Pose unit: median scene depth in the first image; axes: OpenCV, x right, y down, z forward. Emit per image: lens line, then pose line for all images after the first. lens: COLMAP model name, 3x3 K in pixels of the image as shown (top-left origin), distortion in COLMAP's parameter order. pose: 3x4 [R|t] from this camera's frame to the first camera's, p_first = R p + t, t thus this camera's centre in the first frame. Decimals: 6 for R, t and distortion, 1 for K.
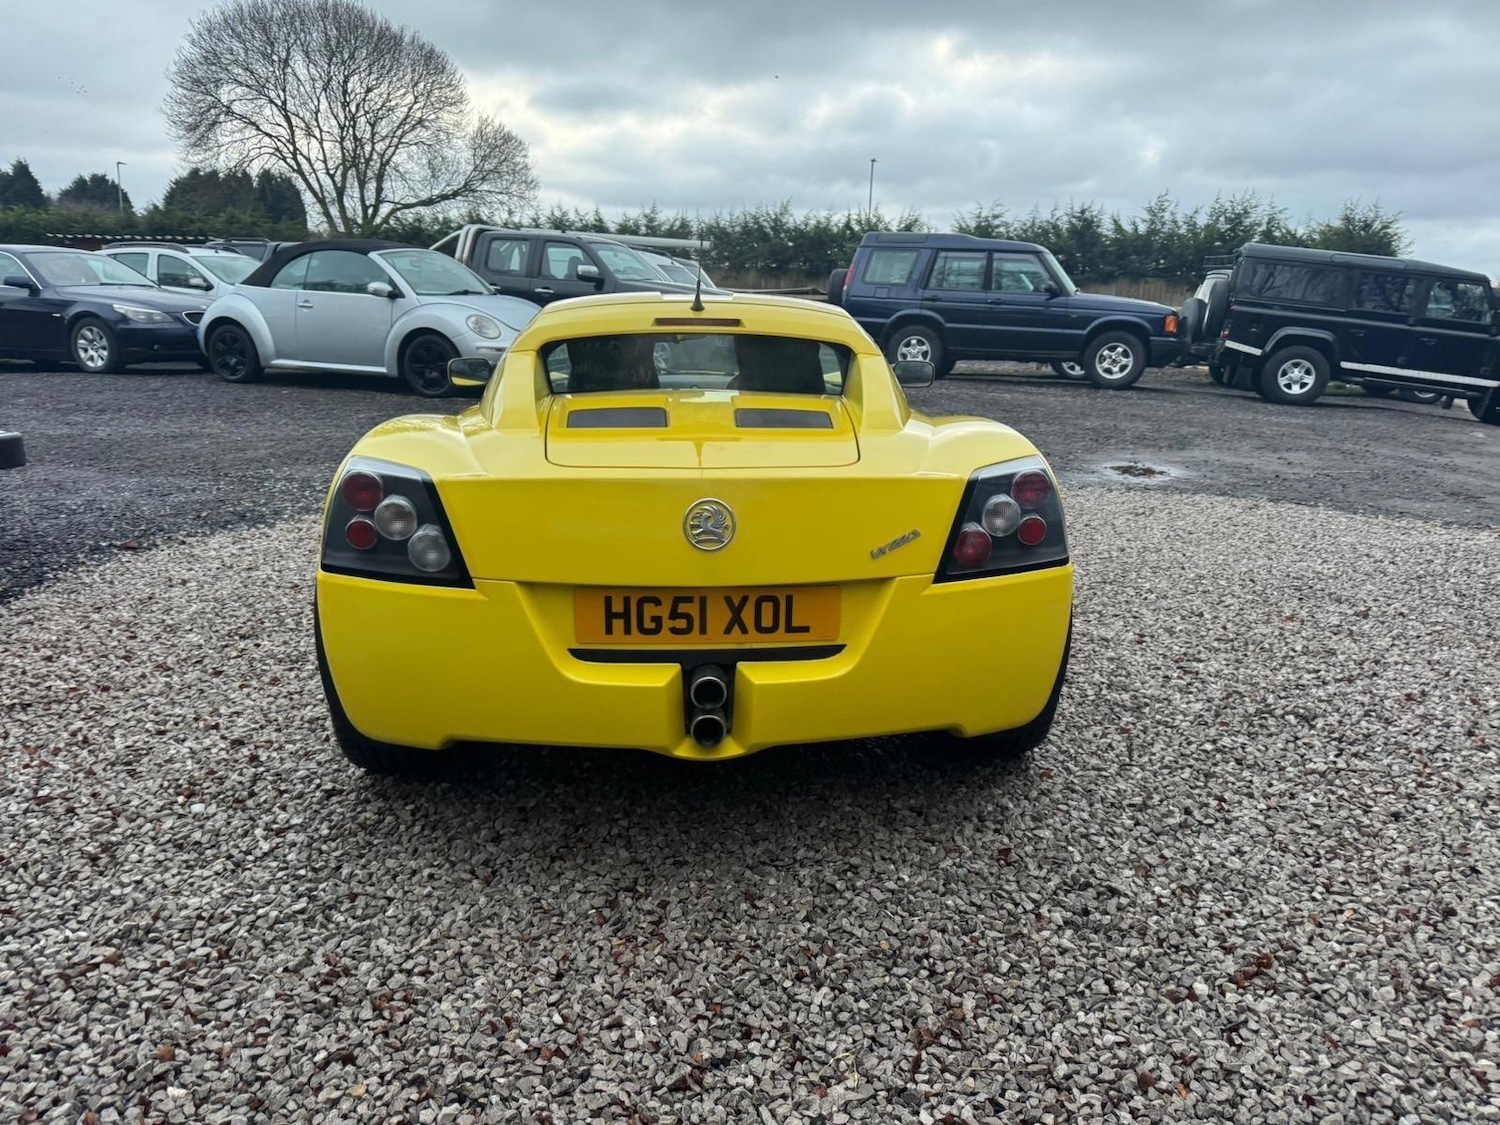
lens RADIAL K [[1051.1, 0, 754.3], [0, 1051.1, 563.8], [0, 0, 1]] dist [0.025231, -0.029626]
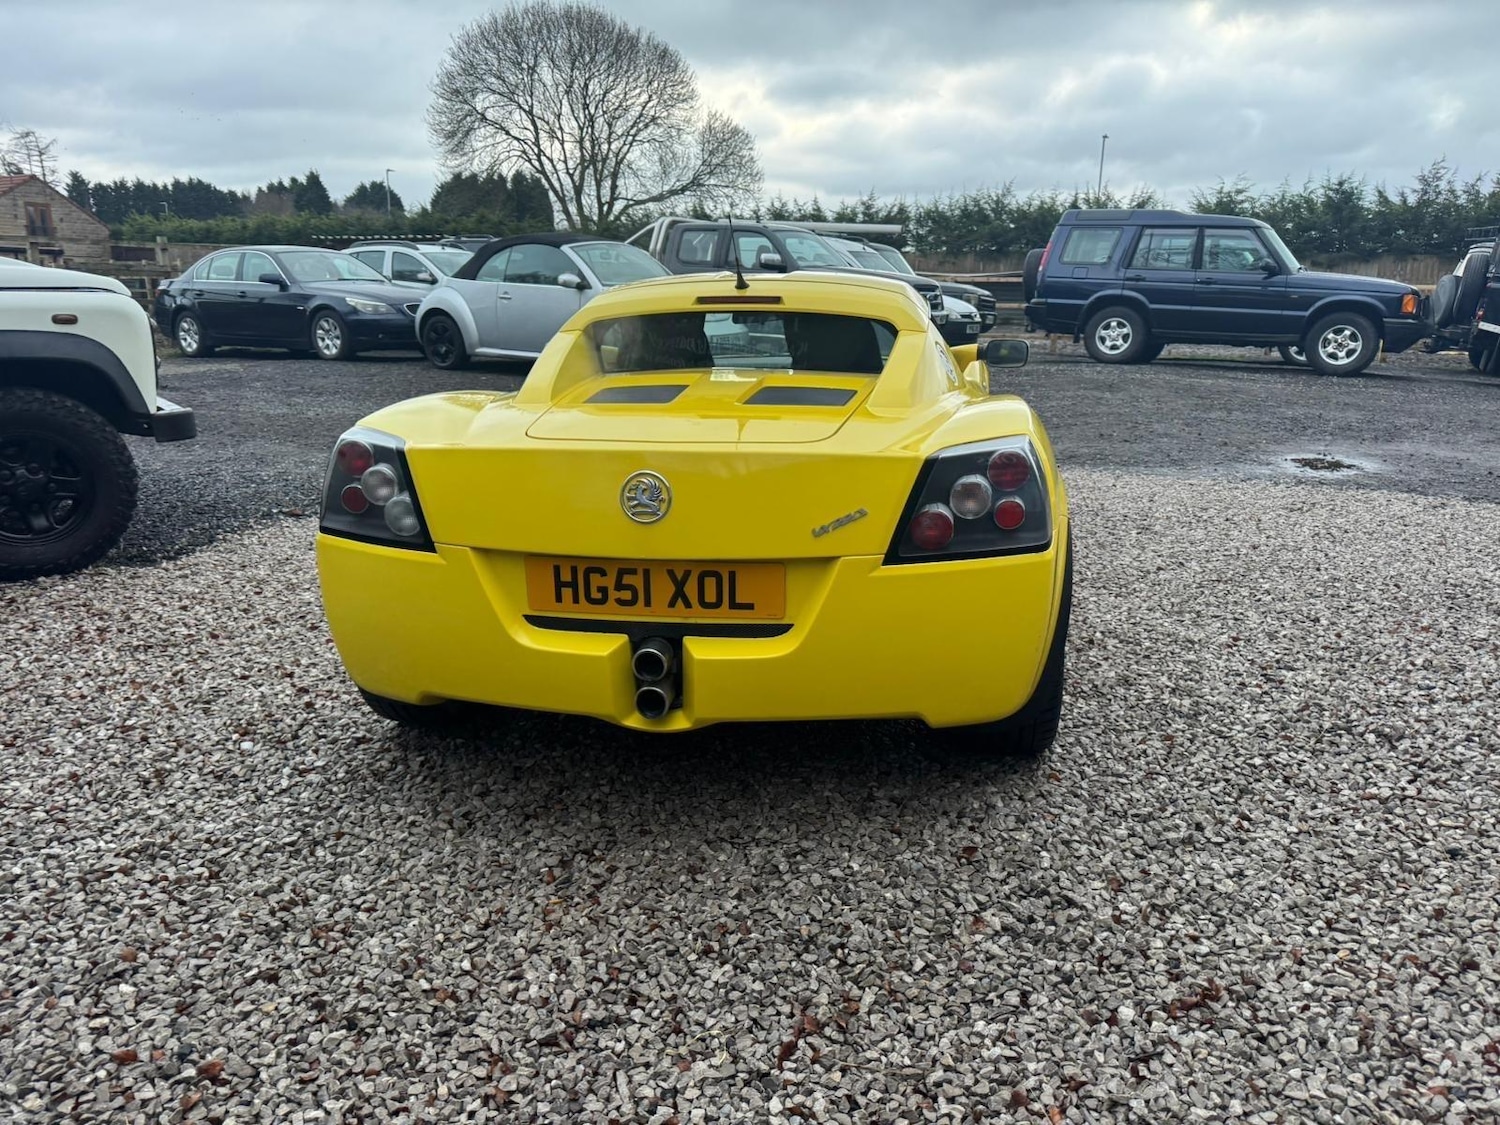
lens RADIAL K [[1051.1, 0, 754.3], [0, 1051.1, 563.8], [0, 0, 1]] dist [0.025231, -0.029626]
pose [[0.978730, 0.037443, -0.201708, 0.224657], [-0.035365, 0.999278, 0.013898, 0.007846], [0.202083, -0.006469, 0.979347, 0.029397]]
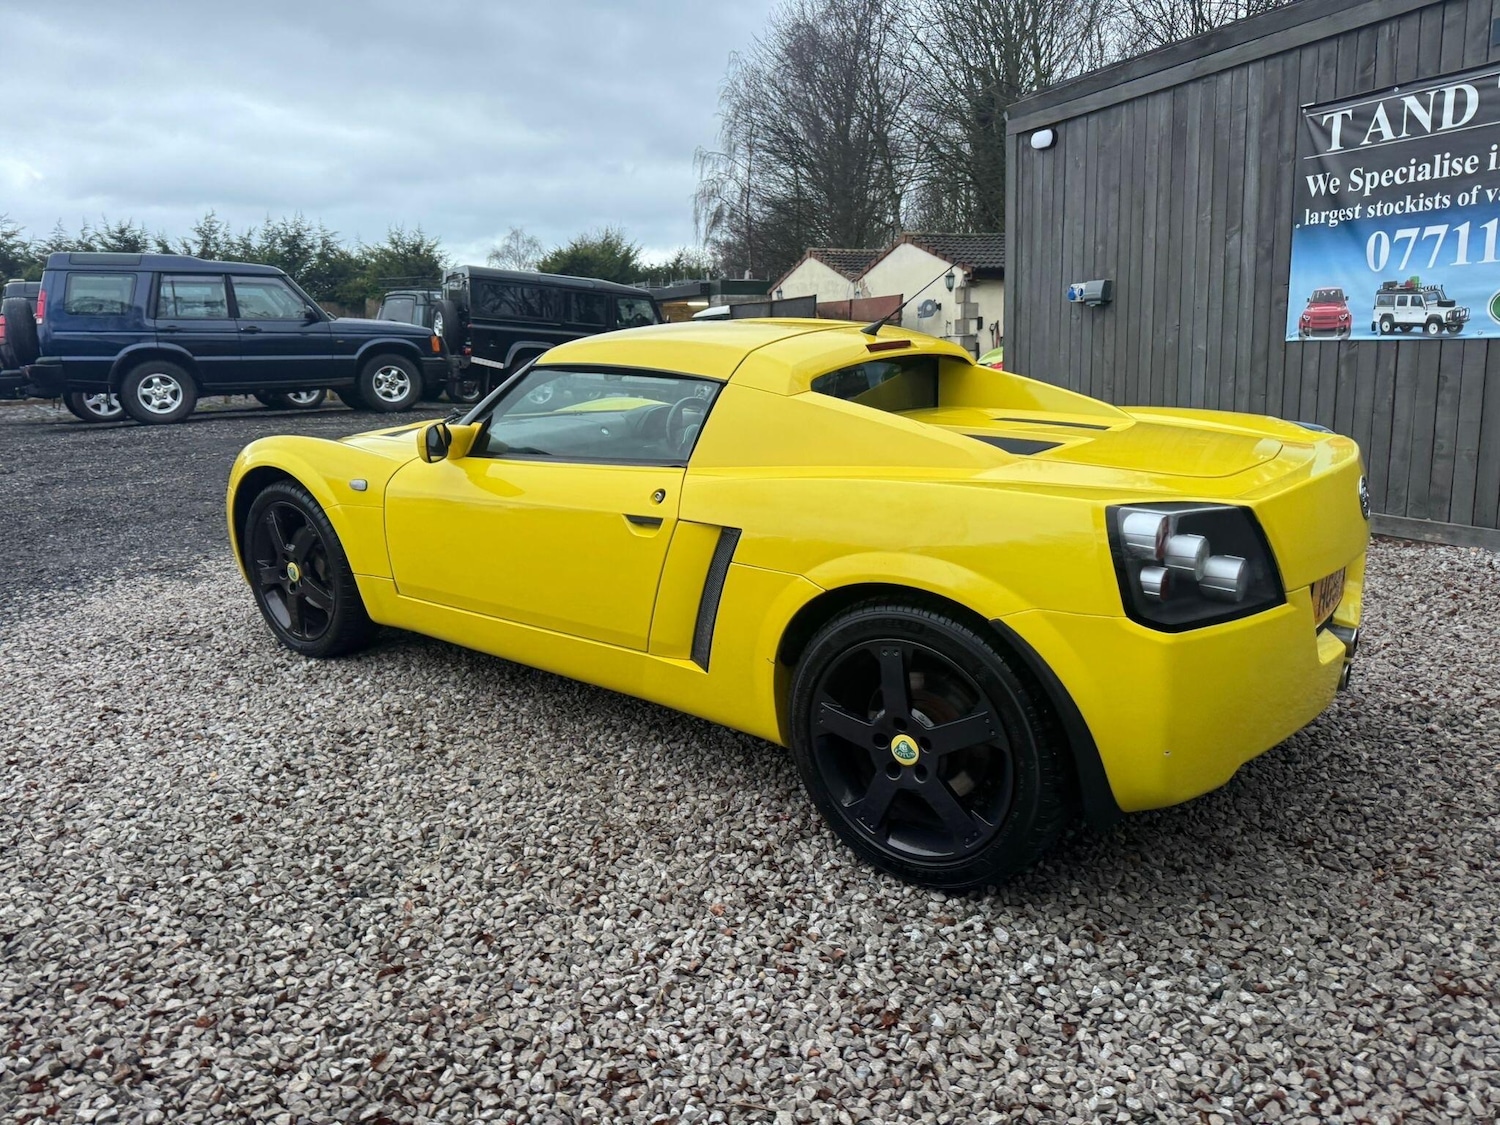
lens RADIAL K [[1066.7, 0, 754.8], [0, 1066.7, 546.3], [0, 0, 1]] dist [0.017957, -0.017709]
pose [[0.650315, -0.199994, 0.732866, -1.173897], [0.227609, 0.971700, 0.063199, -0.184289], [-0.724765, 0.125708, 0.677431, 0.580423]]
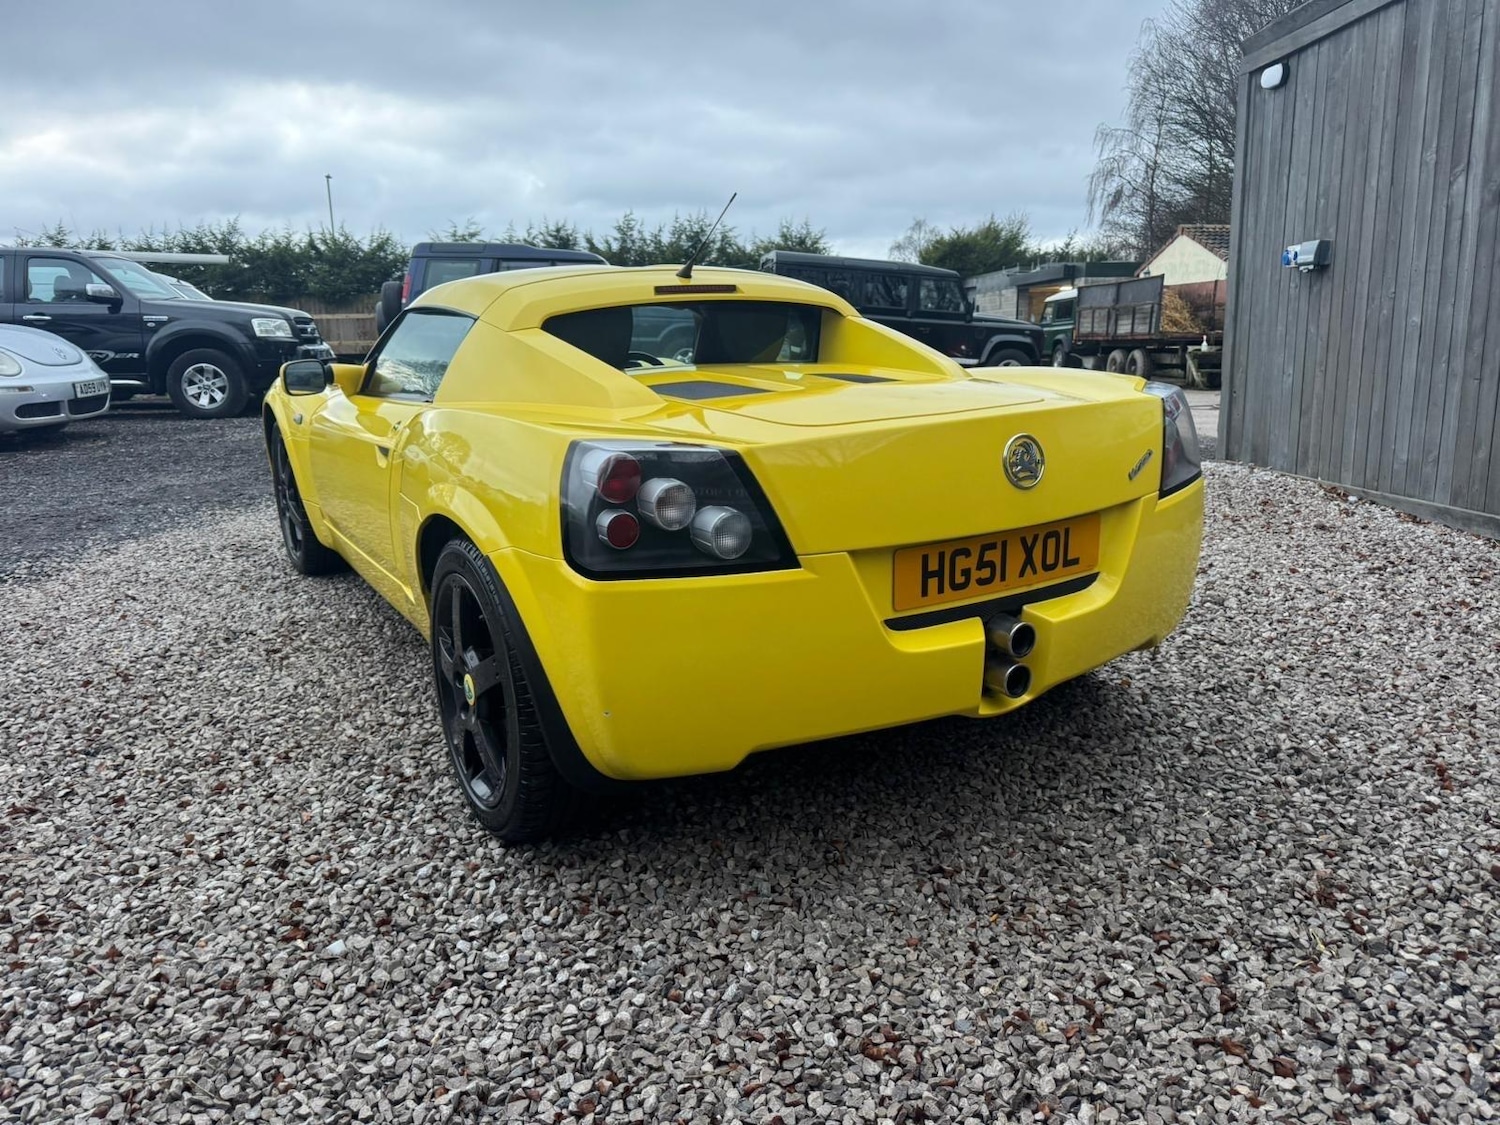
lens RADIAL K [[1069.7, 0, 746.8], [0, 1069.7, 558.0], [0, 0, 1]] dist [0.006794, -0.007745]
pose [[0.885427, -0.143811, 0.441969, -0.602019], [0.156204, 0.987689, 0.008446, 0.002068], [-0.437743, 0.061559, 0.896990, 0.202227]]
